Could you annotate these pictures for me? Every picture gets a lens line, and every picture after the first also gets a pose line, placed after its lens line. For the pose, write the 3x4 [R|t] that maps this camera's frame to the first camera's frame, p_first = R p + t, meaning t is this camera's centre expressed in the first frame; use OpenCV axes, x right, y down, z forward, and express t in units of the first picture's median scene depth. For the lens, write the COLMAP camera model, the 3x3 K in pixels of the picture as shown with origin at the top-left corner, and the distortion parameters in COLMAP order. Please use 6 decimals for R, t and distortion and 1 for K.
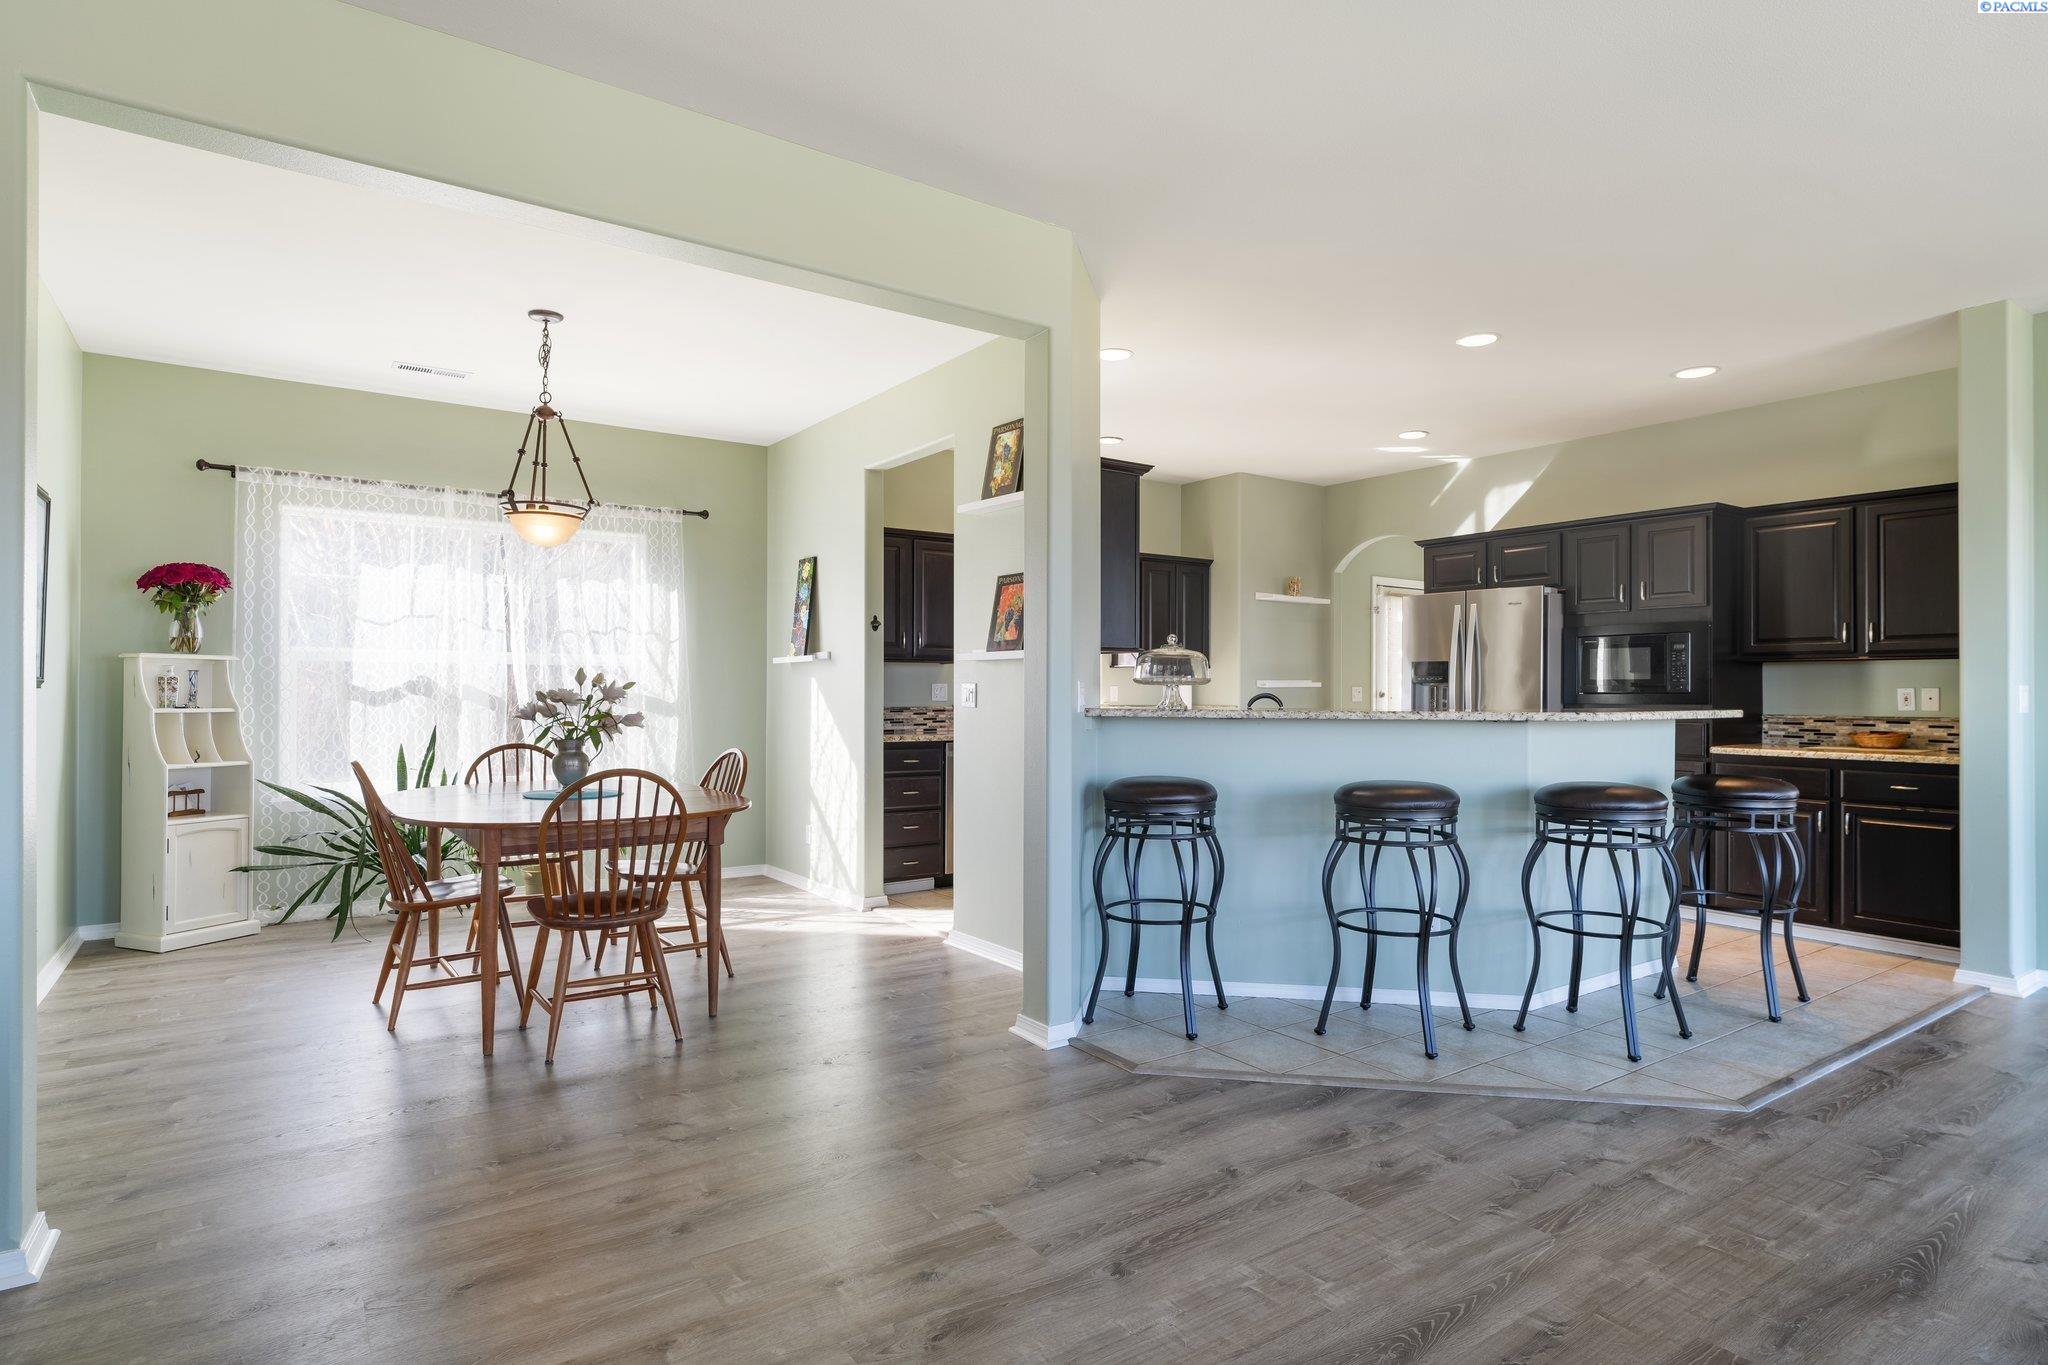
lens RADIAL K [[1081.7, 0, 1032.9], [0, 1081.7, 686.8], [0, 0, 1]] dist [-0.001533, 0.001853]
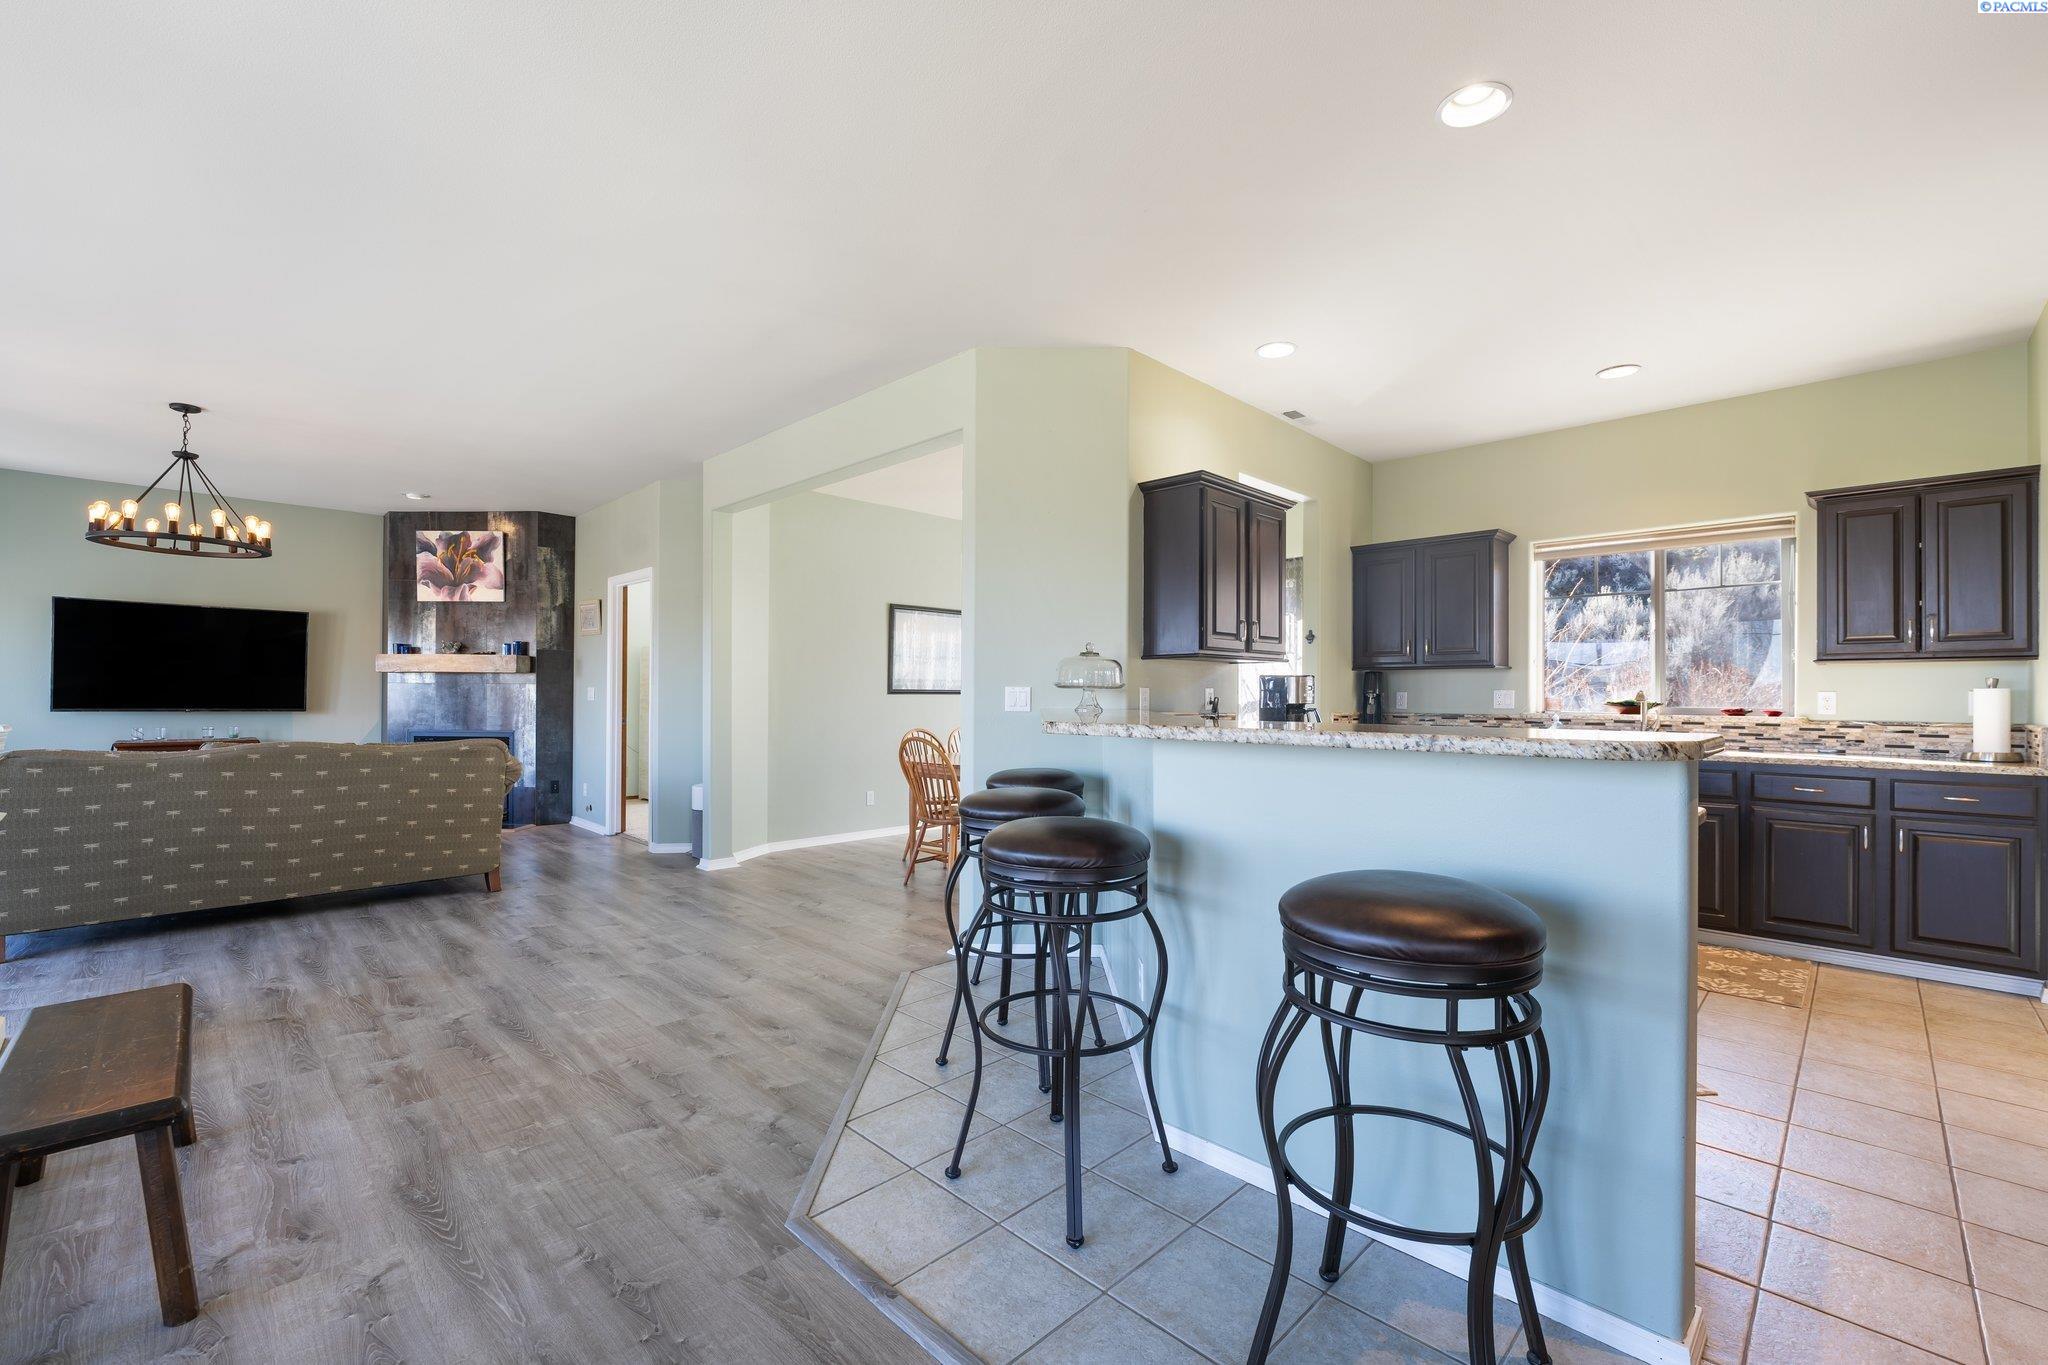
lens RADIAL K [[857.9, 0, 1025.6], [0, 857.9, 693.4], [0, 0, 1]] dist [-0.015435, 0.001038]
pose [[0.171628, -0.003736, -0.985155, 1.030847], [-0.001720, 0.999990, -0.004092, 0.006685], [0.985160, 0.002397, 0.171620, 0.842150]]
